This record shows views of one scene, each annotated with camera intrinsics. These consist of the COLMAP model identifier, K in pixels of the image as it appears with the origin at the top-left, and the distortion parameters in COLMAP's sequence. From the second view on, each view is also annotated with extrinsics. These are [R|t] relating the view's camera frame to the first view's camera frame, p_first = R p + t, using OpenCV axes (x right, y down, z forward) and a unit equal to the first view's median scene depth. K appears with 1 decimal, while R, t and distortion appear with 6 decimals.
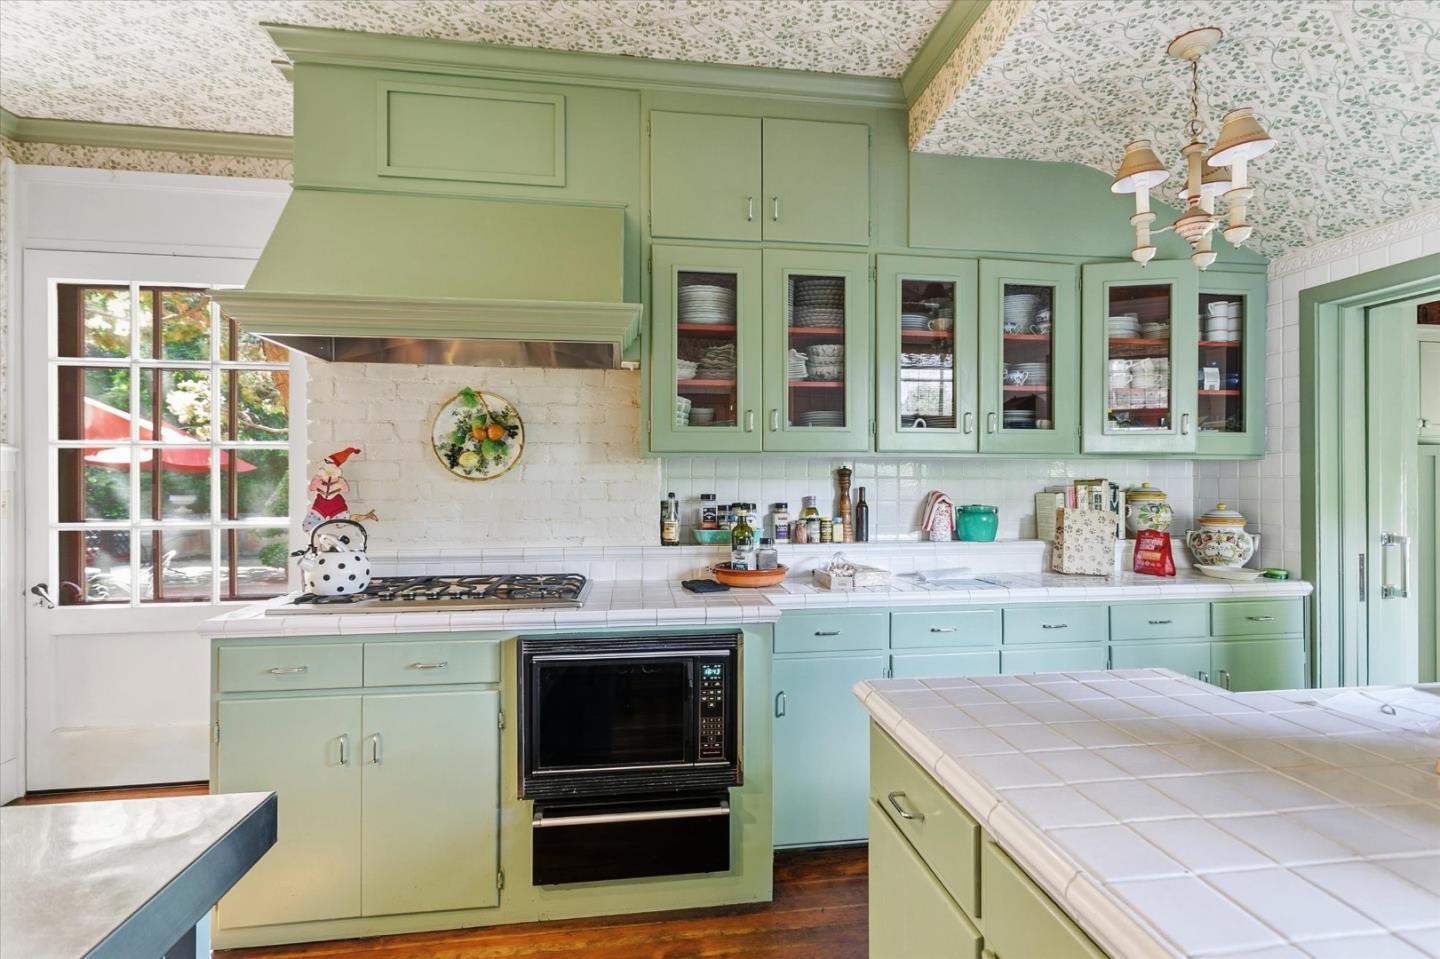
lens RADIAL K [[694.6, 0, 723.5], [0, 694.6, 478.6], [0, 0, 1]] dist [-0.000511, 0.000217]
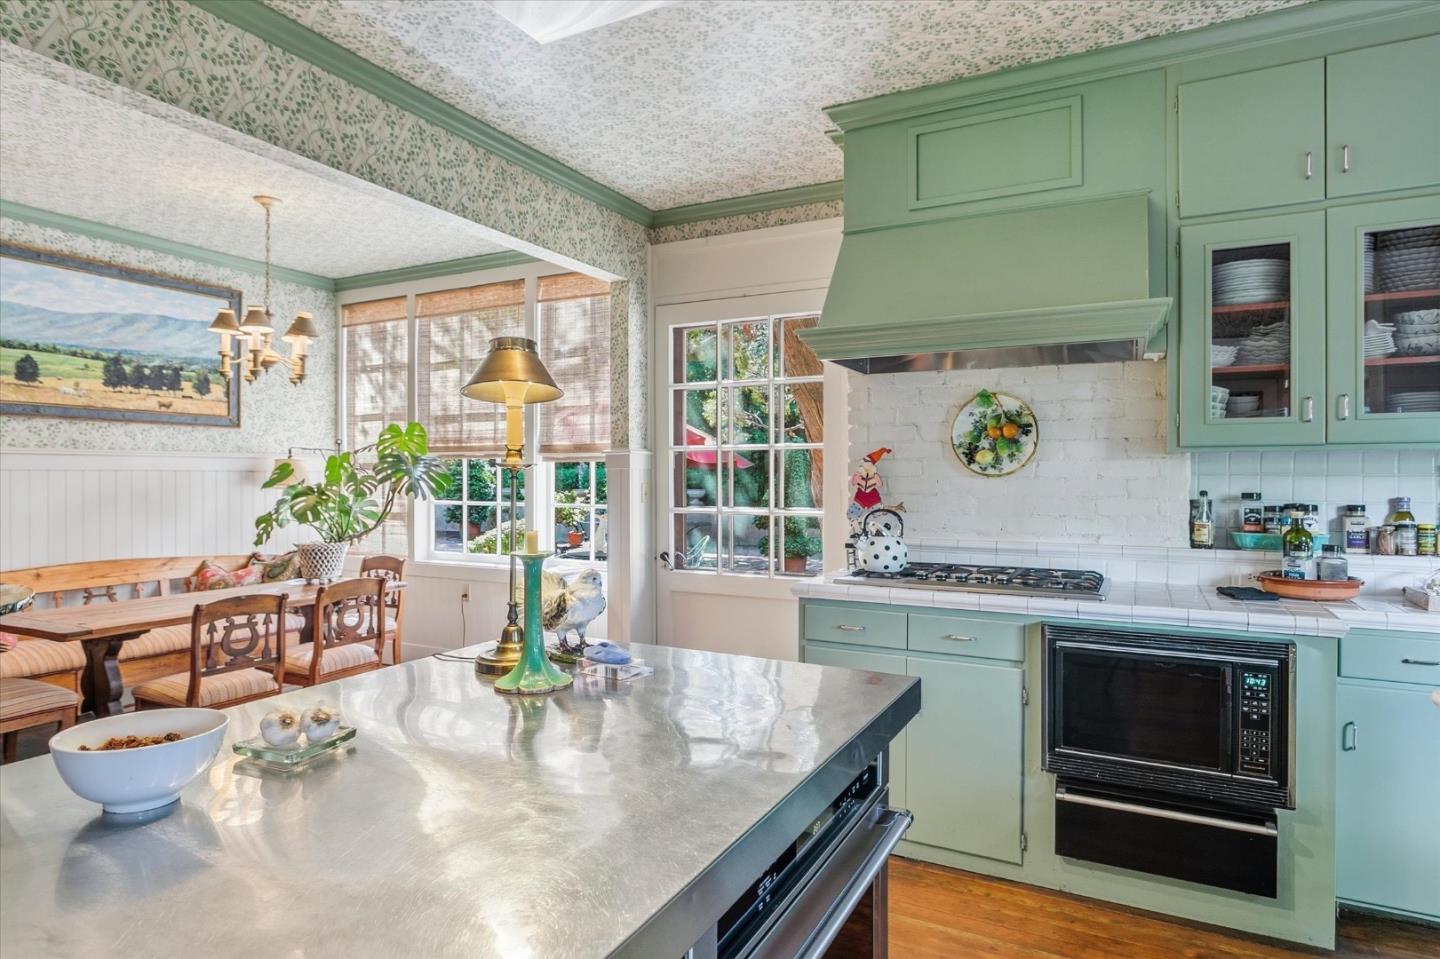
lens RADIAL K [[811.4, 0, 719.6], [0, 811.4, 475.0], [0, 0, 1]] dist [-0.016101, 0.005479]
pose [[0.822652, 0.001621, -0.568543, 0.005557], [-0.001424, 0.999999, 0.000790, -0.000337], [0.568543, 0.000160, 0.822653, -0.258512]]
